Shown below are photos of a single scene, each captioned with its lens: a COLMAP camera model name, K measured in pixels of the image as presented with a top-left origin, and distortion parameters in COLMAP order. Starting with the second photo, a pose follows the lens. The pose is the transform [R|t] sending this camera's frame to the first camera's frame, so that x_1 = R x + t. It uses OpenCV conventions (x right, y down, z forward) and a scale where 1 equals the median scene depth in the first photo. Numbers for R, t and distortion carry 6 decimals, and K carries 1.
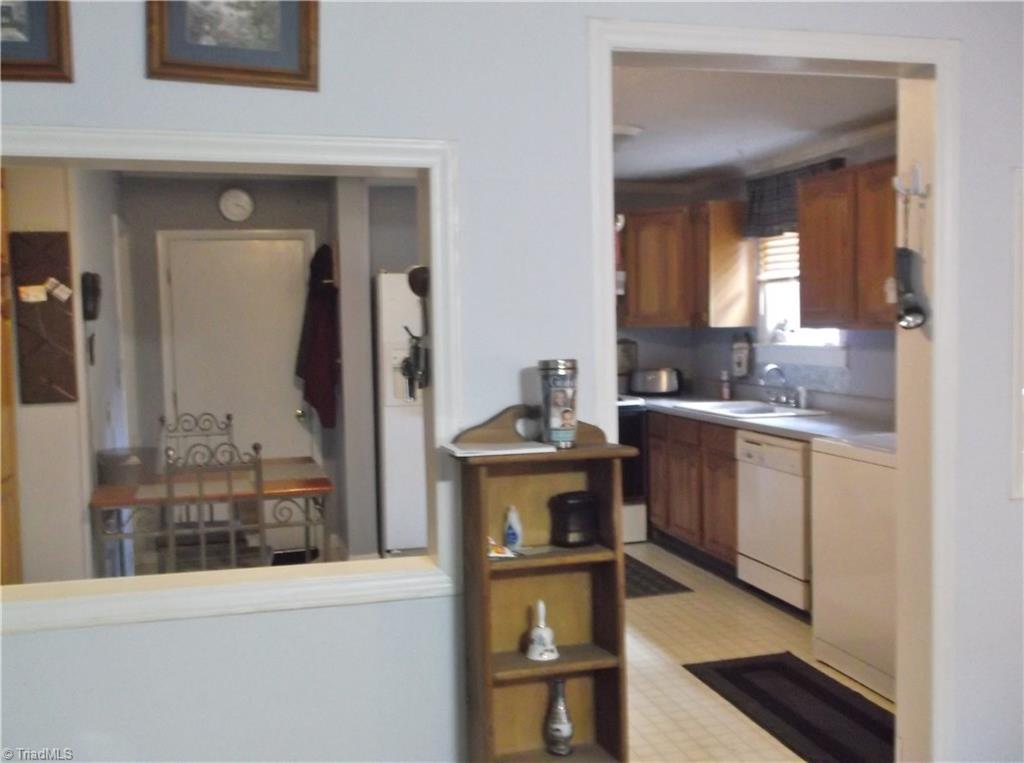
lens RADIAL K [[994.2, 0, 512.0], [0, 994.2, 381.5], [0, 0, 1]] dist [0.002415, 0.001696]
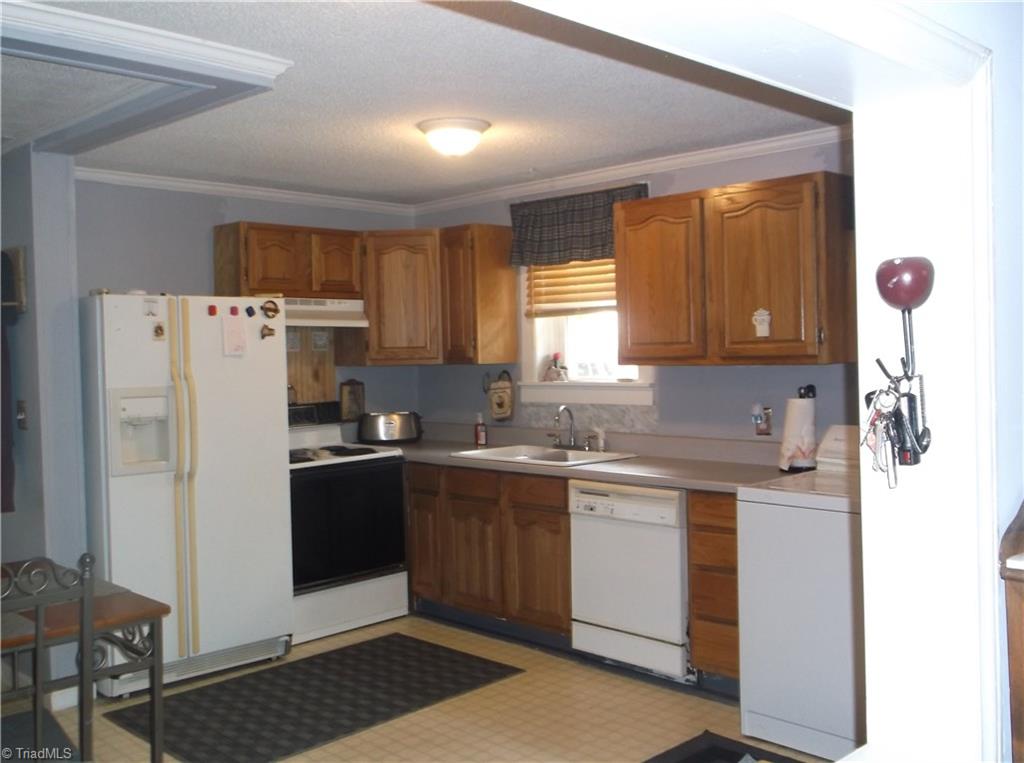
lens RADIAL K [[994.2, 0, 512.0], [0, 994.2, 381.5], [0, 0, 1]] dist [0.002415, 0.001696]
pose [[0.875952, -0.012272, 0.482242, -0.228974], [0.031262, 0.999019, -0.031363, -0.011652], [-0.481384, 0.042548, 0.875477, 0.232996]]
